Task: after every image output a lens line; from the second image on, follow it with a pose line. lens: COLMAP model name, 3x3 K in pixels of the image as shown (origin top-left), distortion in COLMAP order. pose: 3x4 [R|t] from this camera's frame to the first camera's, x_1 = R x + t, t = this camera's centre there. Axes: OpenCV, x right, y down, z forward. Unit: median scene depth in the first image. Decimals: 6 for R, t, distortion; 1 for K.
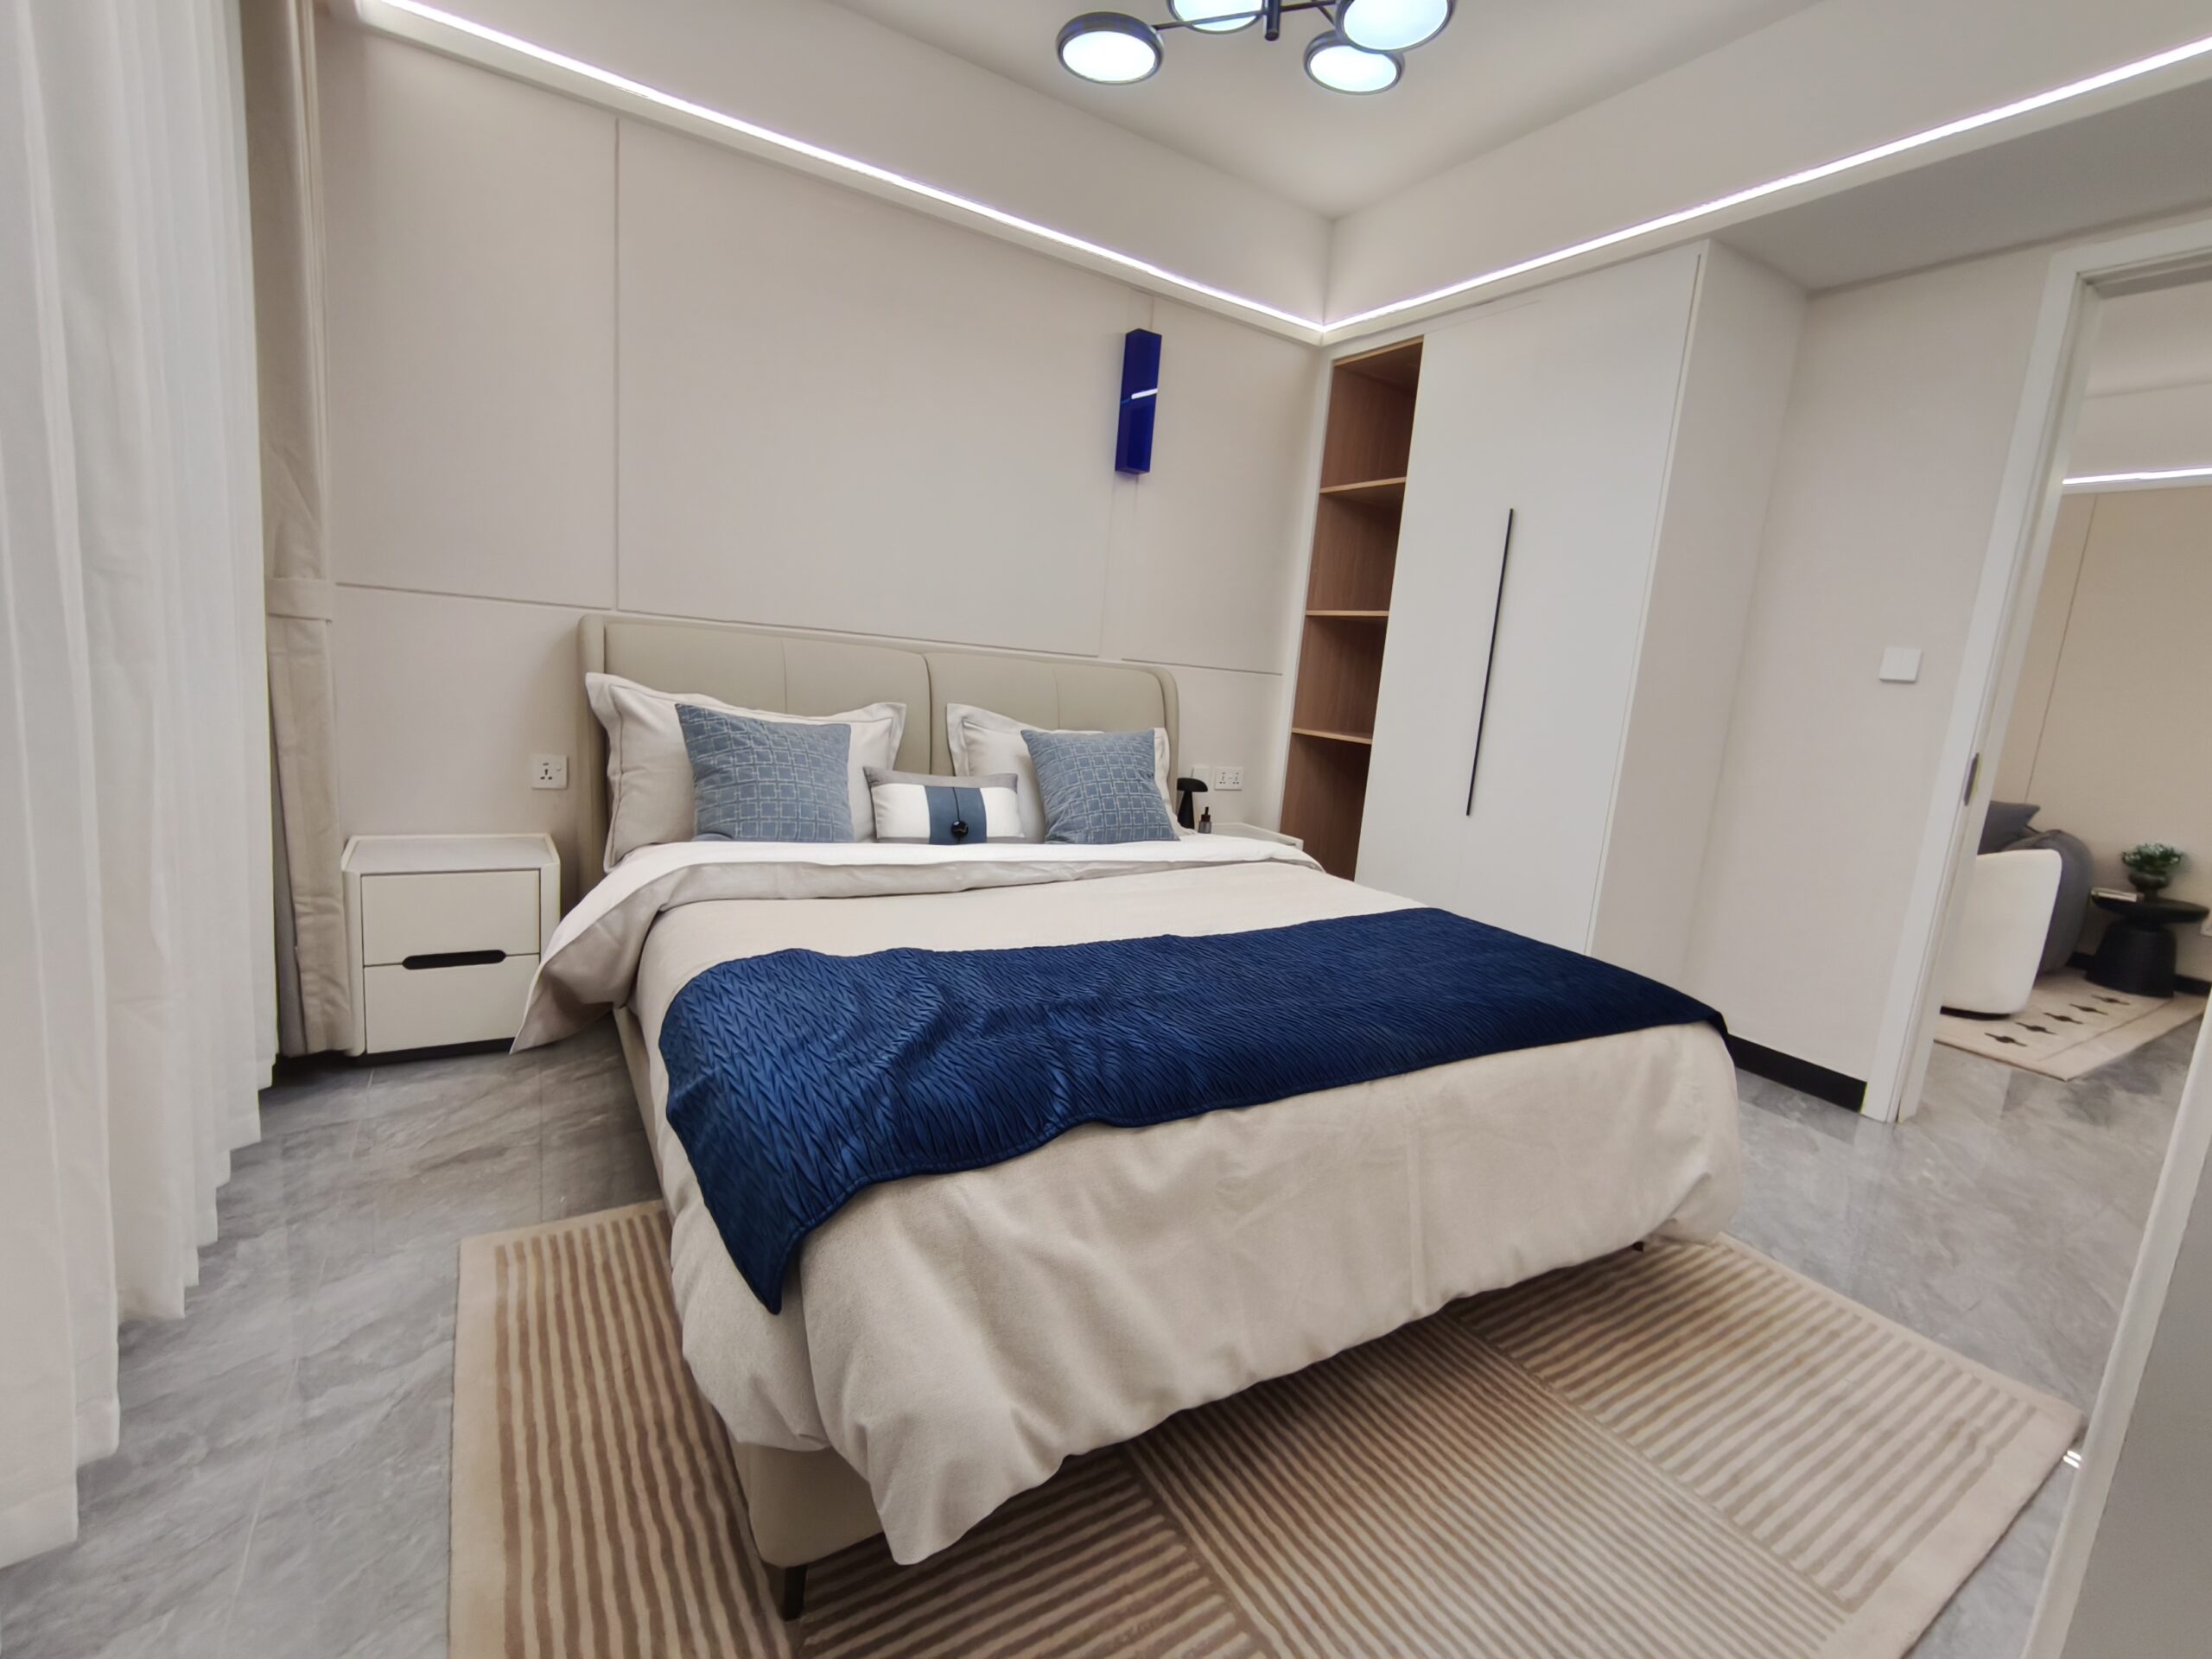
lens RADIAL K [[977.1, 0, 1112.9], [0, 977.1, 830.5], [0, 0, 1]] dist [-0.002794, 0.002479]
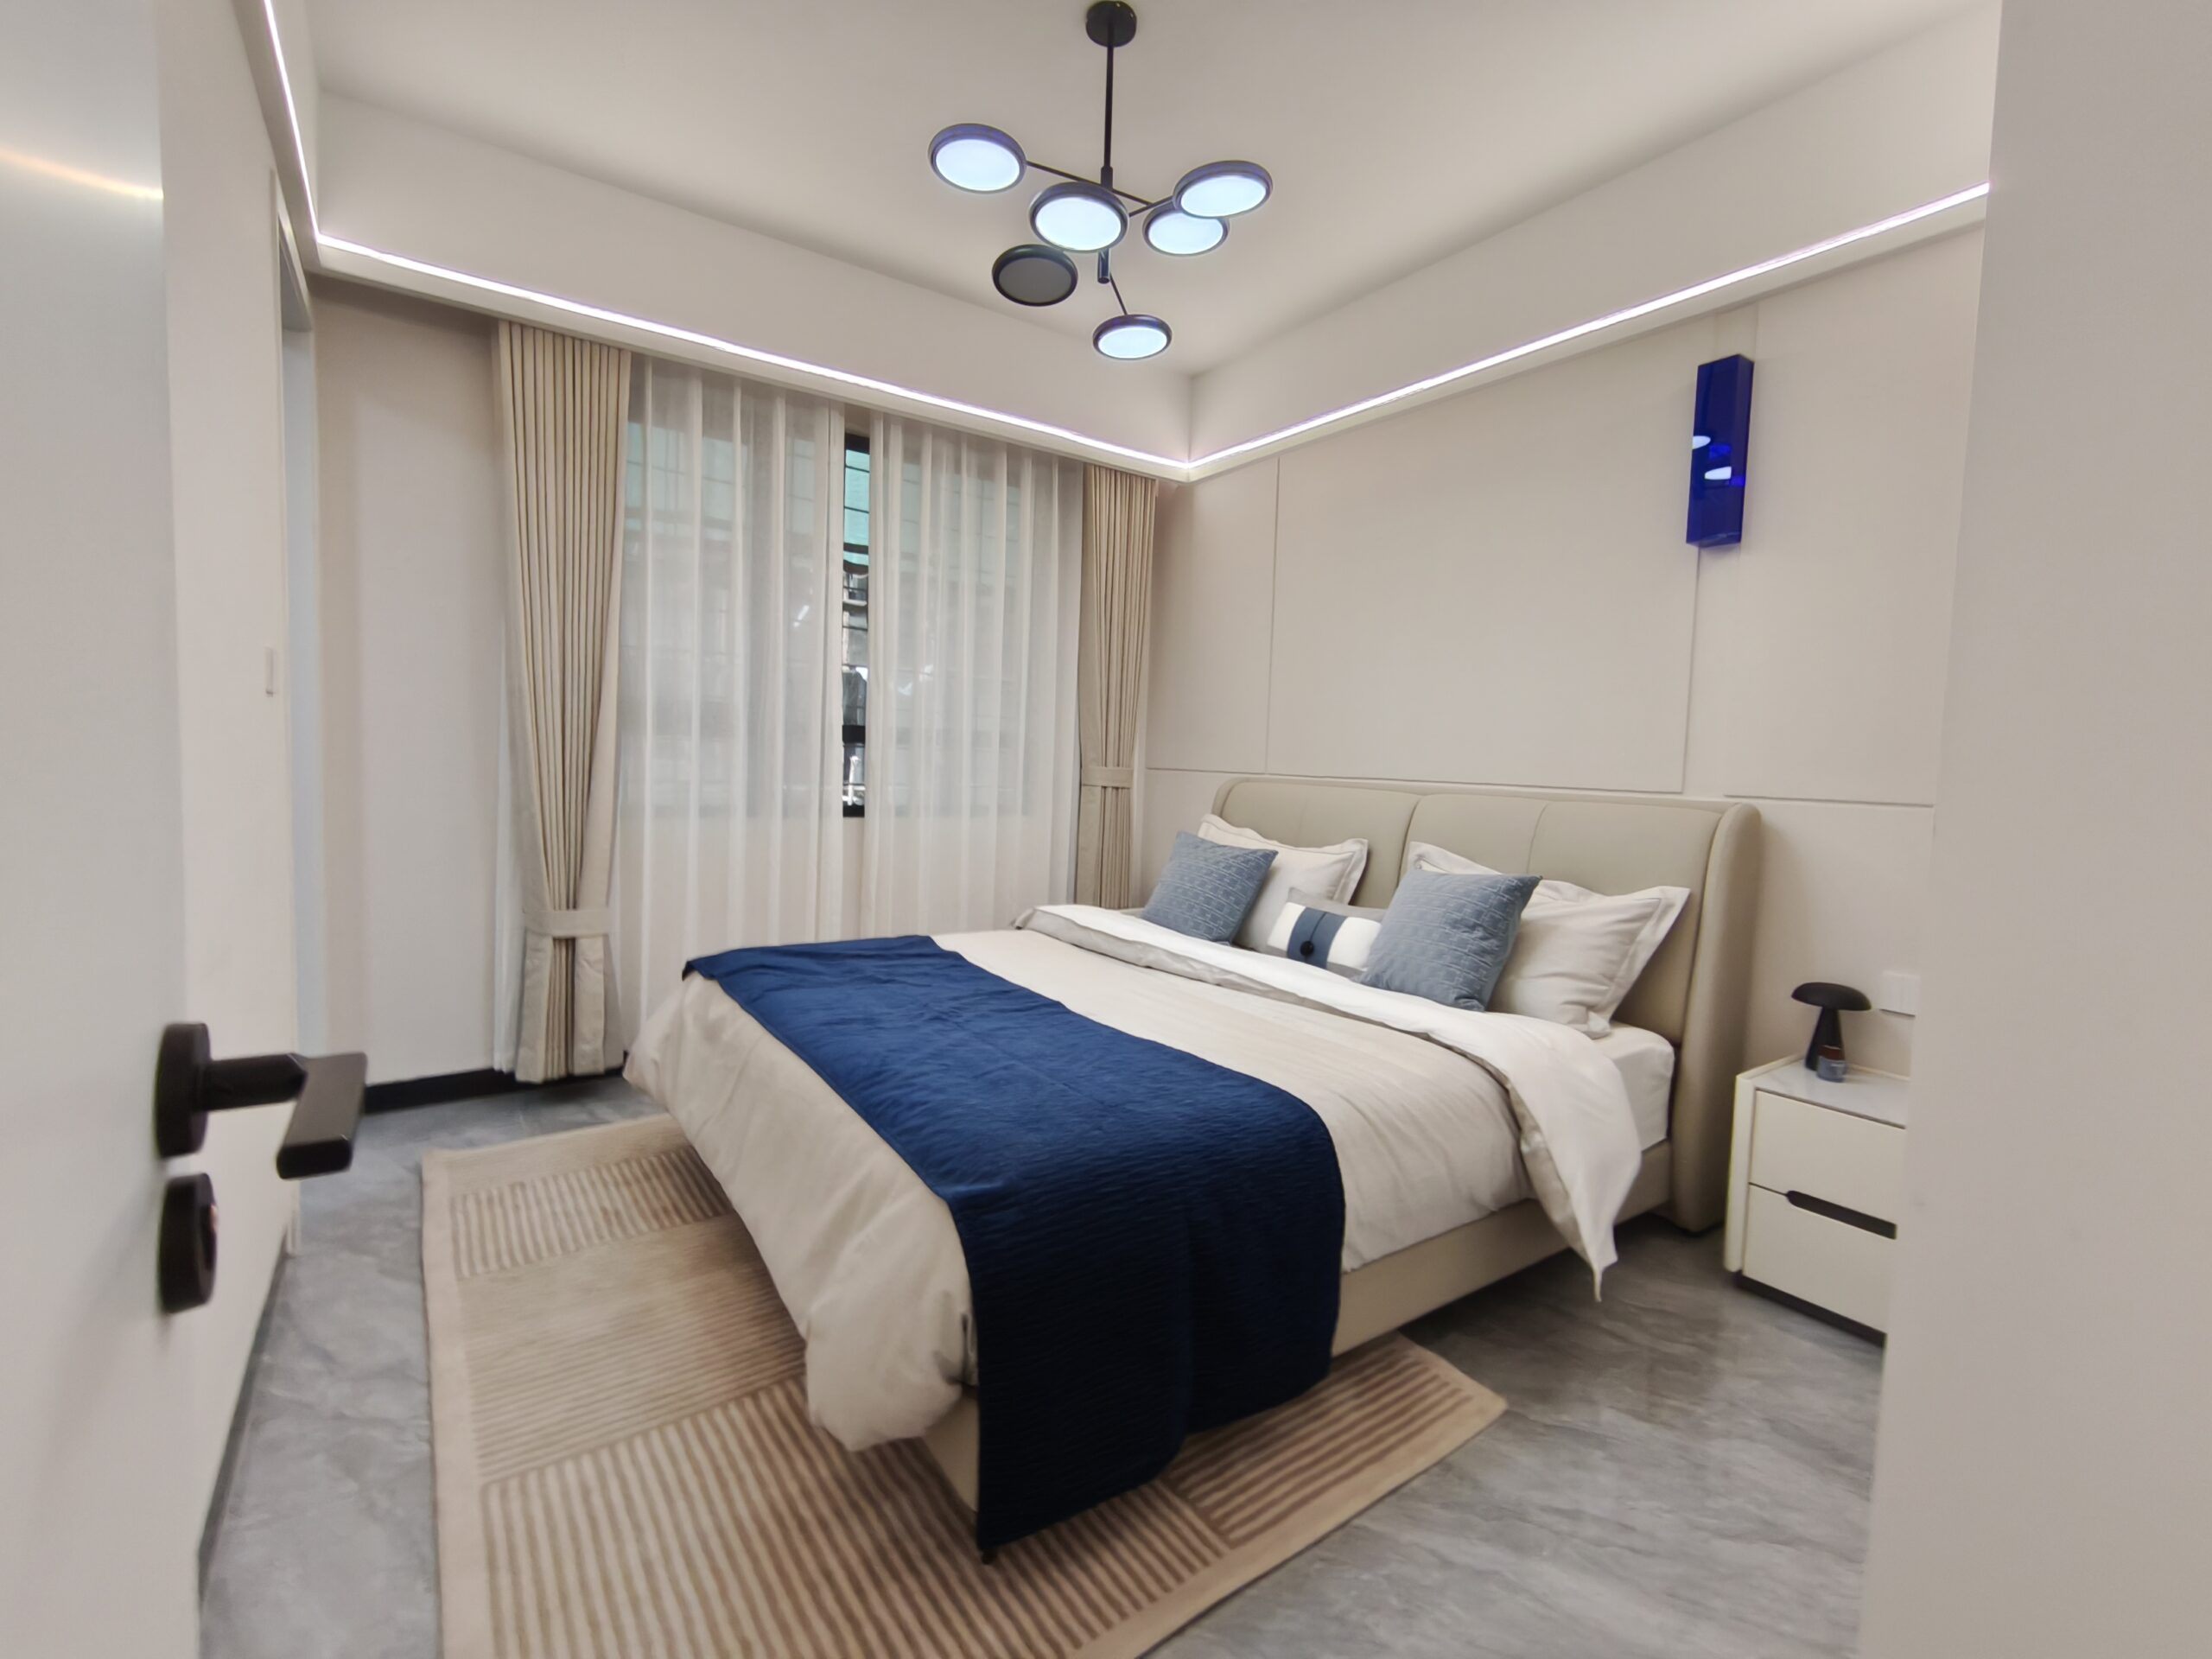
lens RADIAL K [[977.1, 0, 1111.7], [0, 977.1, 822.7], [0, 0, 1]] dist [-0.002794, 0.002479]
pose [[0.039399, -0.023195, -0.998954, 1.067135], [-0.197847, 0.979757, -0.030552, -0.071368], [0.979441, 0.198844, 0.034012, 0.825806]]
